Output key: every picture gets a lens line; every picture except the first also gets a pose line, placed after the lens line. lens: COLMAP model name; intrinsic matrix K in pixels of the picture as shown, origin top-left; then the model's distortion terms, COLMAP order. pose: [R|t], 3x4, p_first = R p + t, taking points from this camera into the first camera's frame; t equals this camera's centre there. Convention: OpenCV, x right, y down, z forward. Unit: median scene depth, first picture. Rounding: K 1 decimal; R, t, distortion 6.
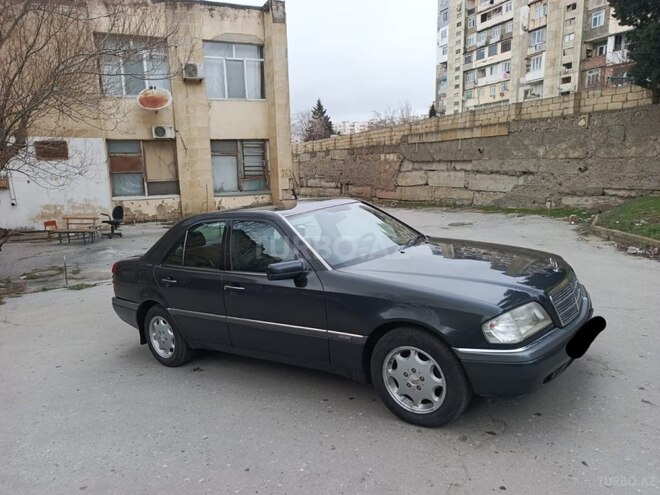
lens RADIAL K [[464.1, 0, 328.9], [0, 464.1, 249.4], [0, 0, 1]] dist [0.031106, -0.021303]
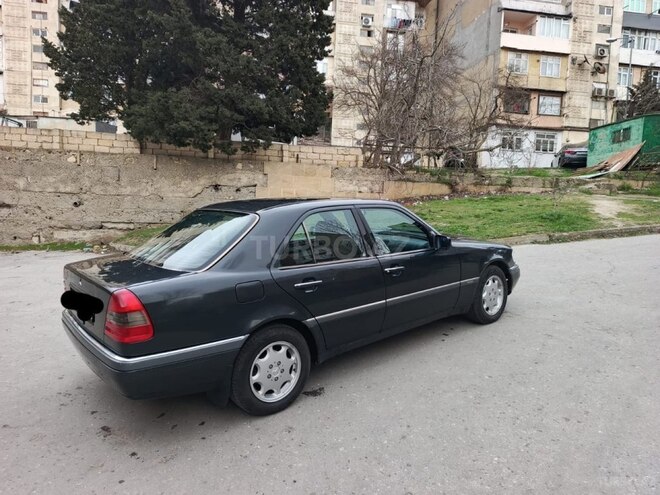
lens RADIAL K [[465.9, 0, 328.2], [0, 465.9, 249.3], [0, 0, 1]] dist [0.027920, -0.023976]
pose [[0.221986, -0.035199, 0.974414, -0.300366], [0.142536, 0.989784, 0.003282, 0.003073], [-0.964576, 0.138160, 0.224735, 0.213974]]
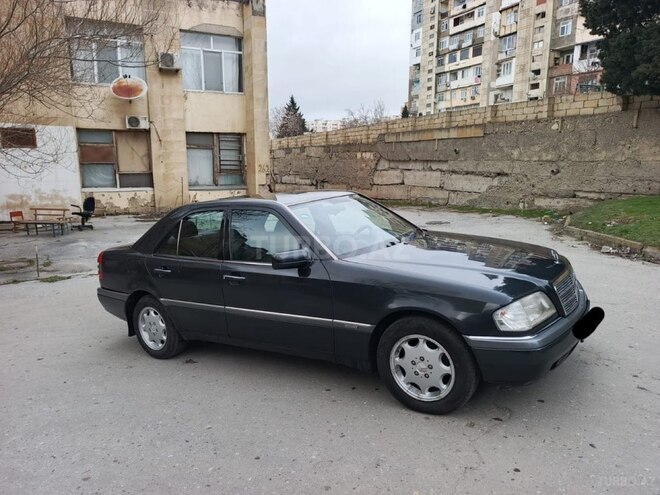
lens RADIAL K [[465.9, 0, 328.2], [0, 465.9, 249.3], [0, 0, 1]] dist [0.027920, -0.023976]
pose [[0.997895, 0.015458, 0.062984, -0.016423], [-0.015639, 0.999875, 0.002388, 0.004317], [-0.062939, -0.003368, 0.998012, 0.000209]]
